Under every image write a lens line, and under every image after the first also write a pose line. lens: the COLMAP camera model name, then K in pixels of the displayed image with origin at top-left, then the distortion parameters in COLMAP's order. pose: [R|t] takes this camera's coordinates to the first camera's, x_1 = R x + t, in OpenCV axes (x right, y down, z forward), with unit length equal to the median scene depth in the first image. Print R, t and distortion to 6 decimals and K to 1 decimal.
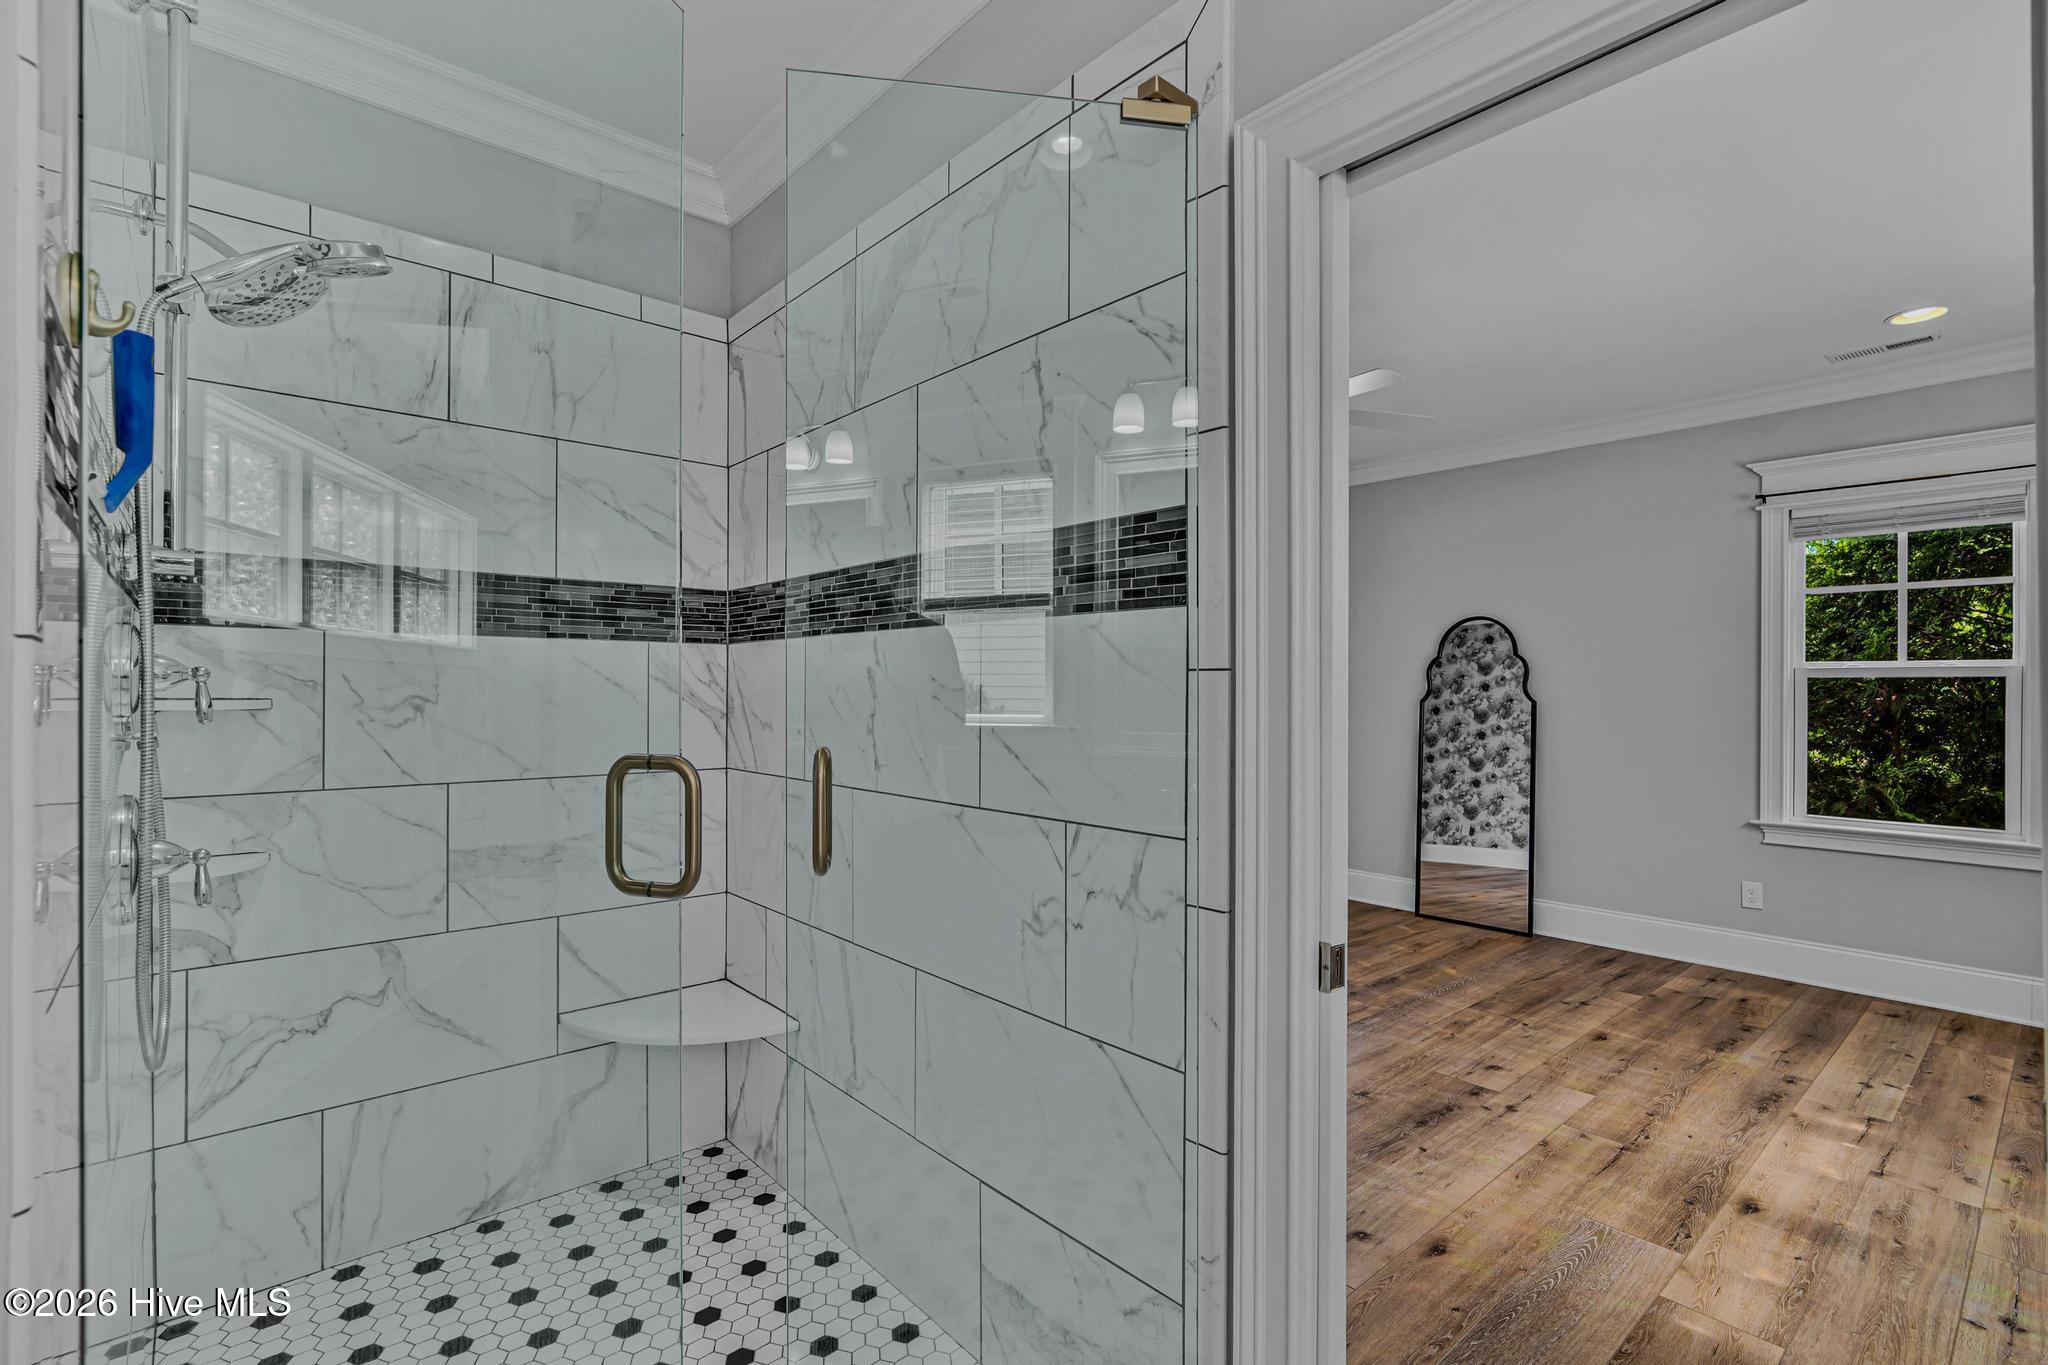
lens RADIAL K [[944.3, 0, 1025.8], [0, 944.3, 691.0], [0, 0, 1]] dist [0.005023, 0.000962]
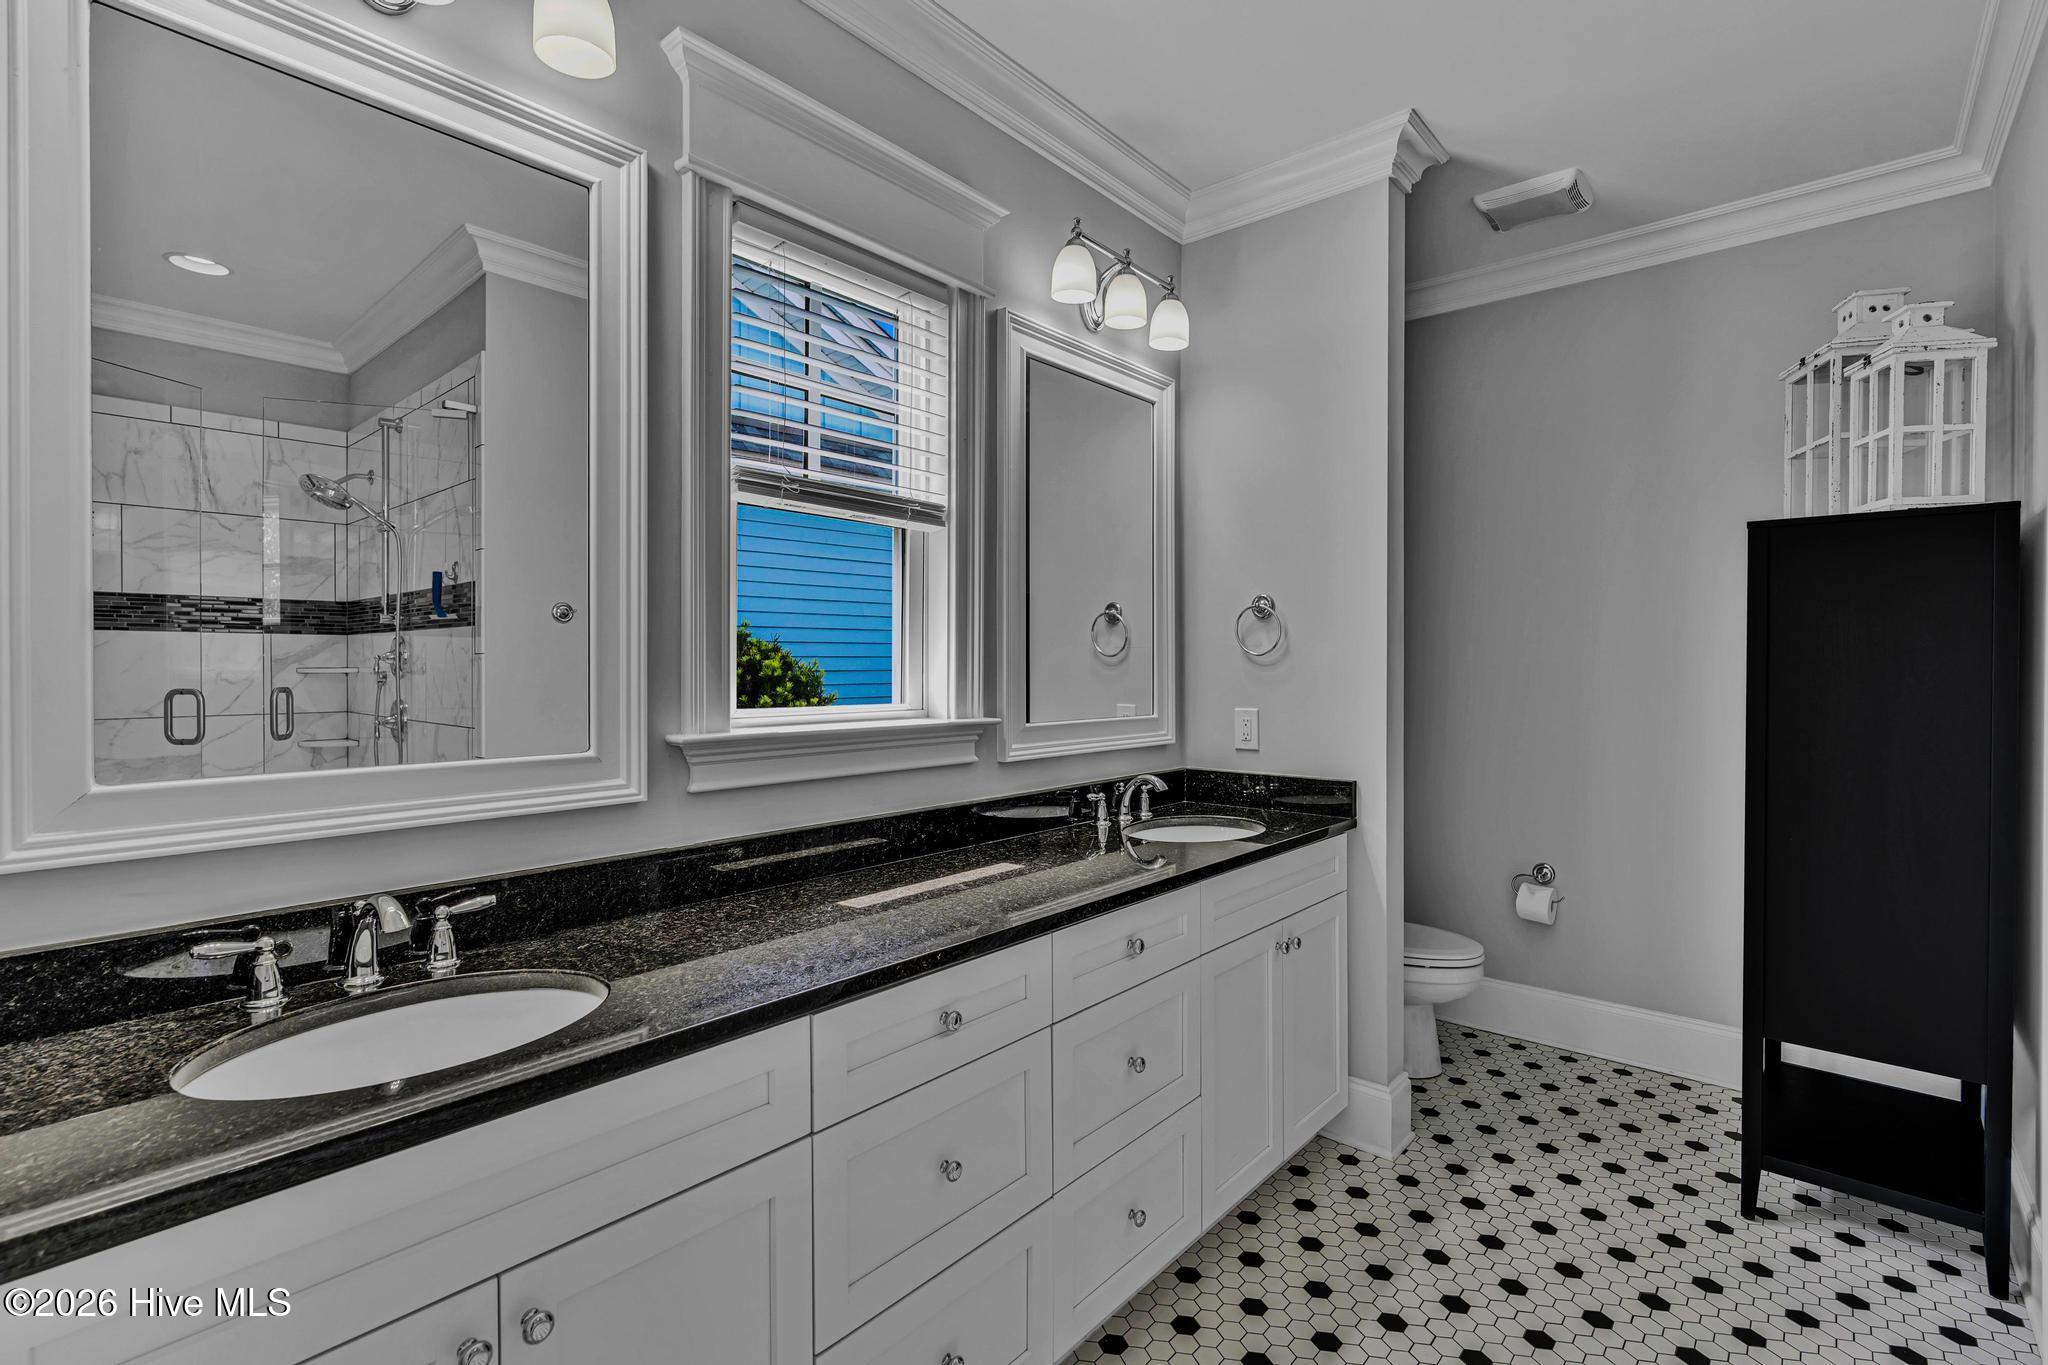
lens RADIAL K [[944.3, 0, 1032.4], [0, 944.3, 666.7], [0, 0, 1]] dist [0.005023, 0.000962]
pose [[0.992022, 0.000771, 0.126064, 0.860845], [-0.001182, 0.999994, 0.003181, -0.000014], [-0.126060, -0.003304, 0.992017, -1.006925]]
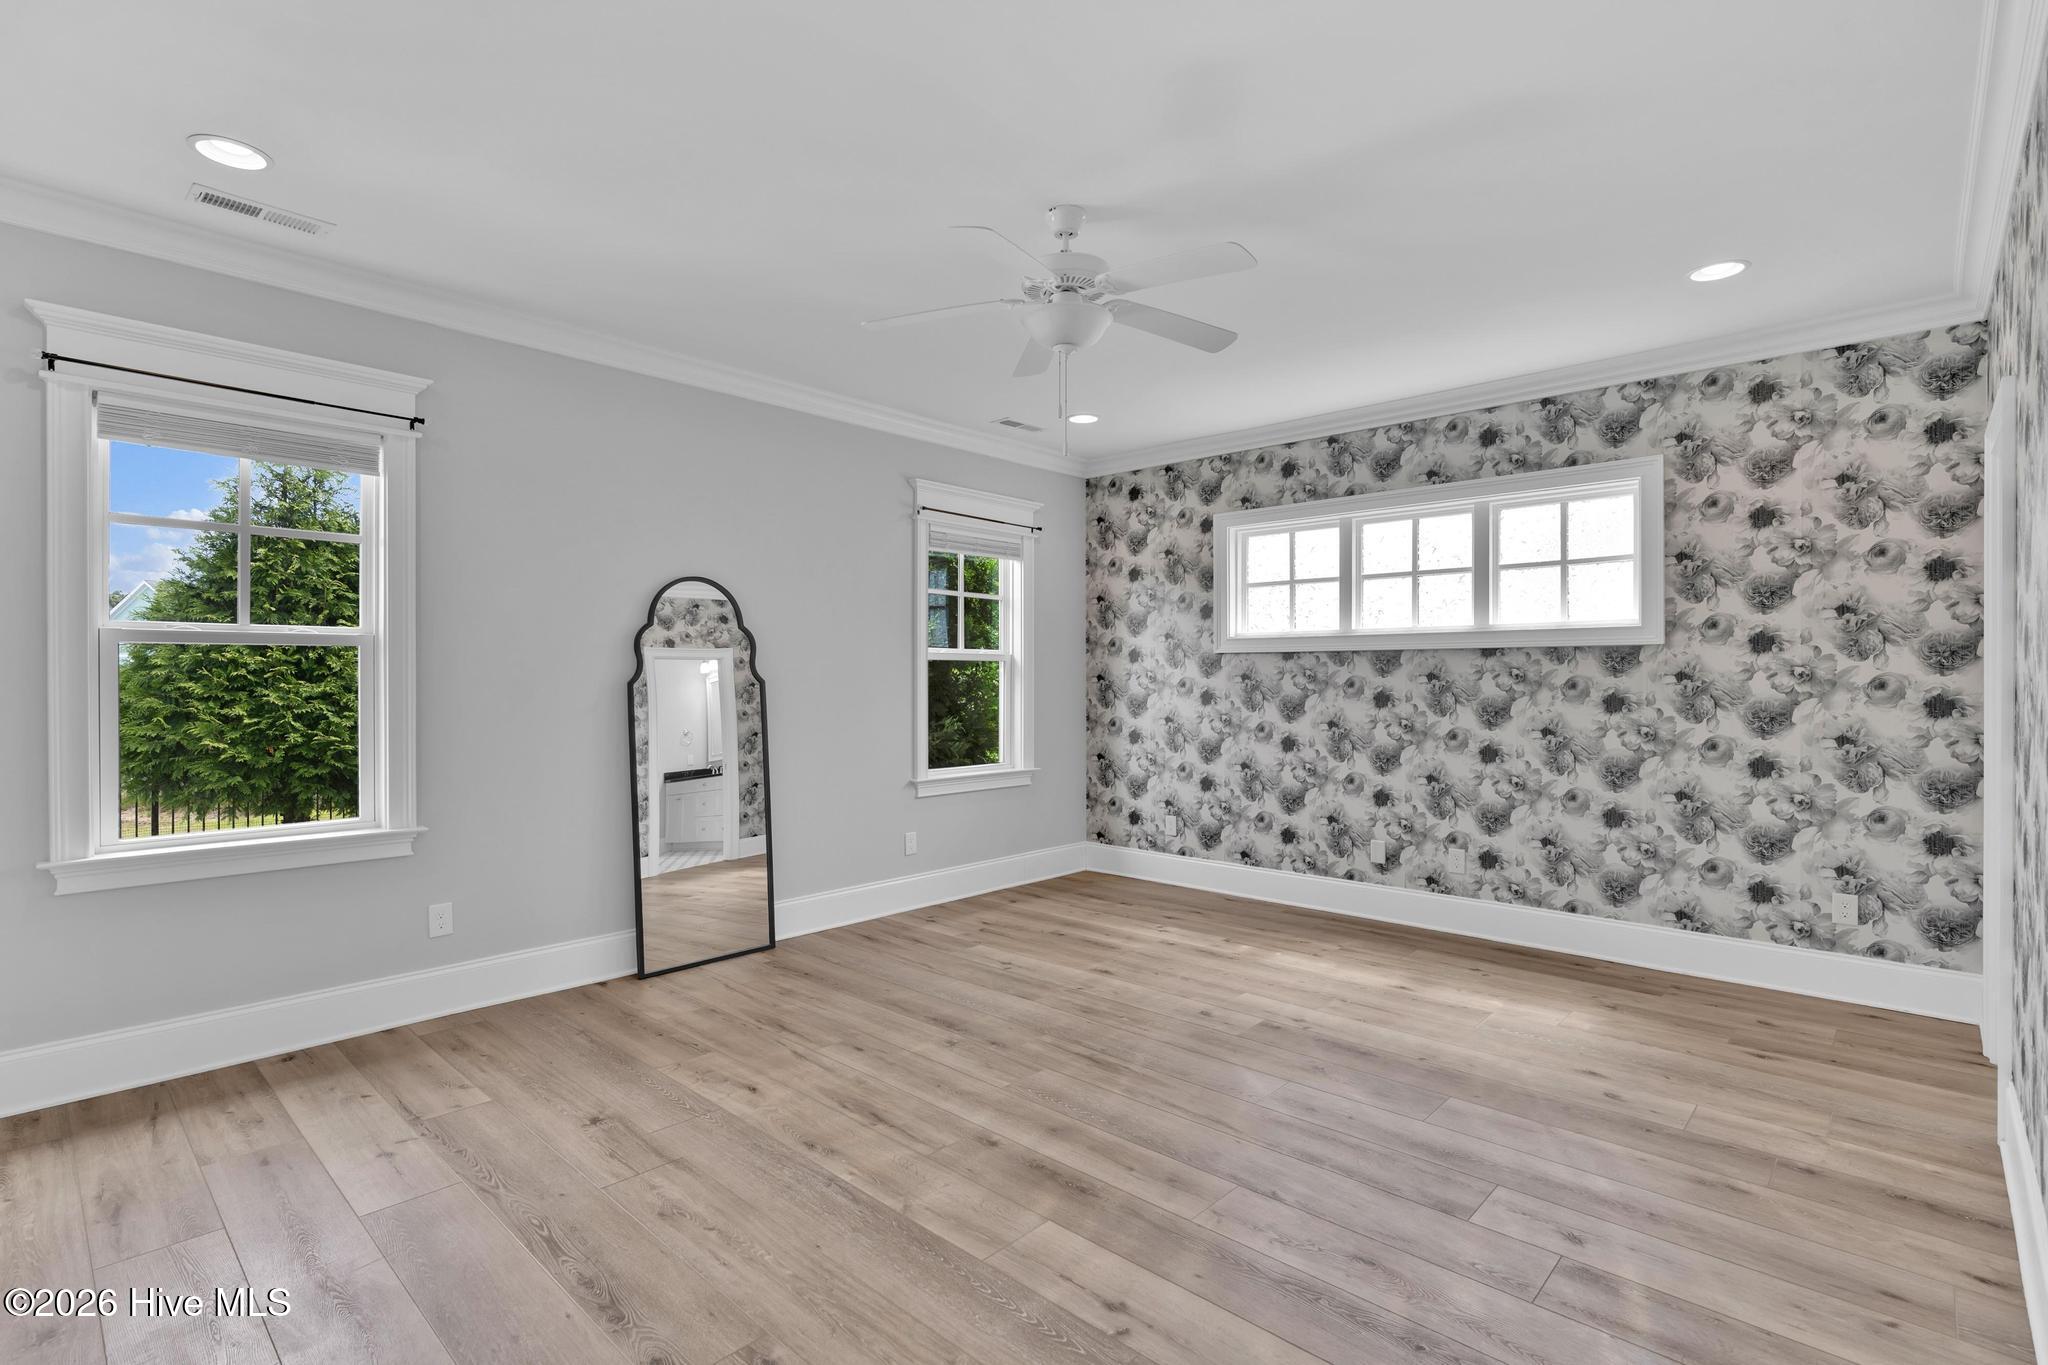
lens RADIAL K [[944.3, 0, 1041.1], [0, 944.3, 678.0], [0, 0, 1]] dist [0.005023, 0.000962]
pose [[-0.103984, -0.007586, 0.994550, -0.273697], [-0.002853, 0.999969, 0.007329, 0.000013], [-0.994575, -0.002075, -0.104003, 0.623813]]
